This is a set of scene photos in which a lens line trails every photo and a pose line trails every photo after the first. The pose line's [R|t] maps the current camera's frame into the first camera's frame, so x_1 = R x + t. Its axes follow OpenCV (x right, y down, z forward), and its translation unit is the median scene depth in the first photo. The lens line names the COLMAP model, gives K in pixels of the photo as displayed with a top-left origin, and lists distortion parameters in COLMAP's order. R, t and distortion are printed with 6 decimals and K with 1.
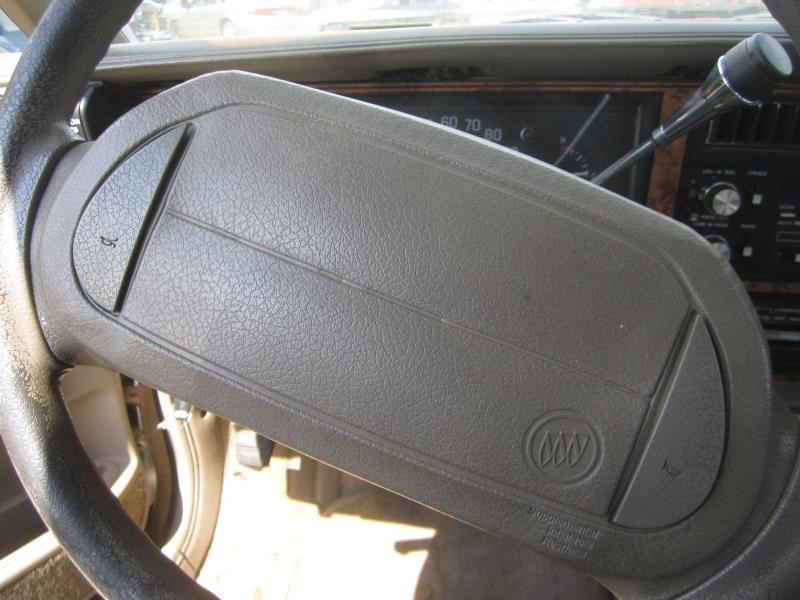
lens RADIAL K [[658.9, 0, 399.7], [0, 658.9, 300.9], [0, 0, 1]] dist [-0.011709, -0.016763]
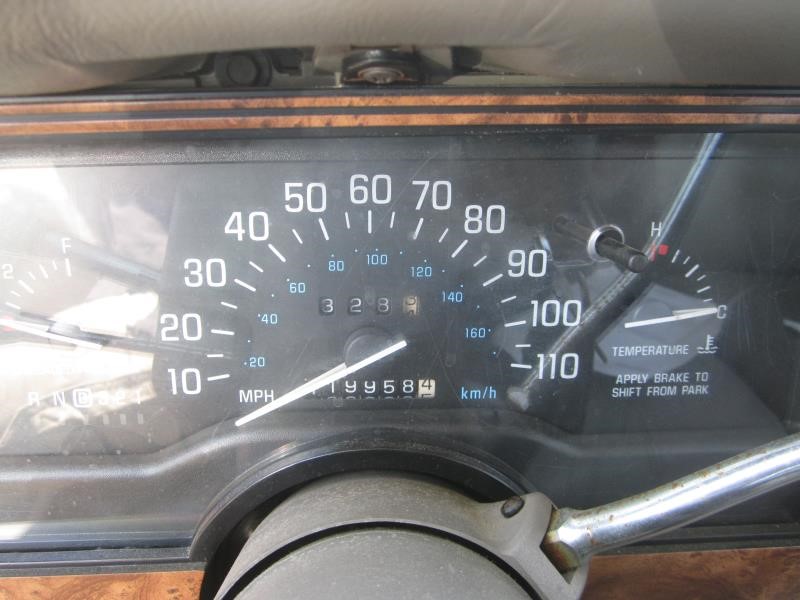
lens RADIAL K [[658.9, 0, 400.9], [0, 658.9, 299.2], [0, 0, 1]] dist [-0.011709, -0.016763]
pose [[0.983892, -0.058688, 0.168855, 0.028061], [0.050465, 0.997340, 0.052585, -0.254827], [-0.171492, -0.043217, 0.984237, 0.698336]]
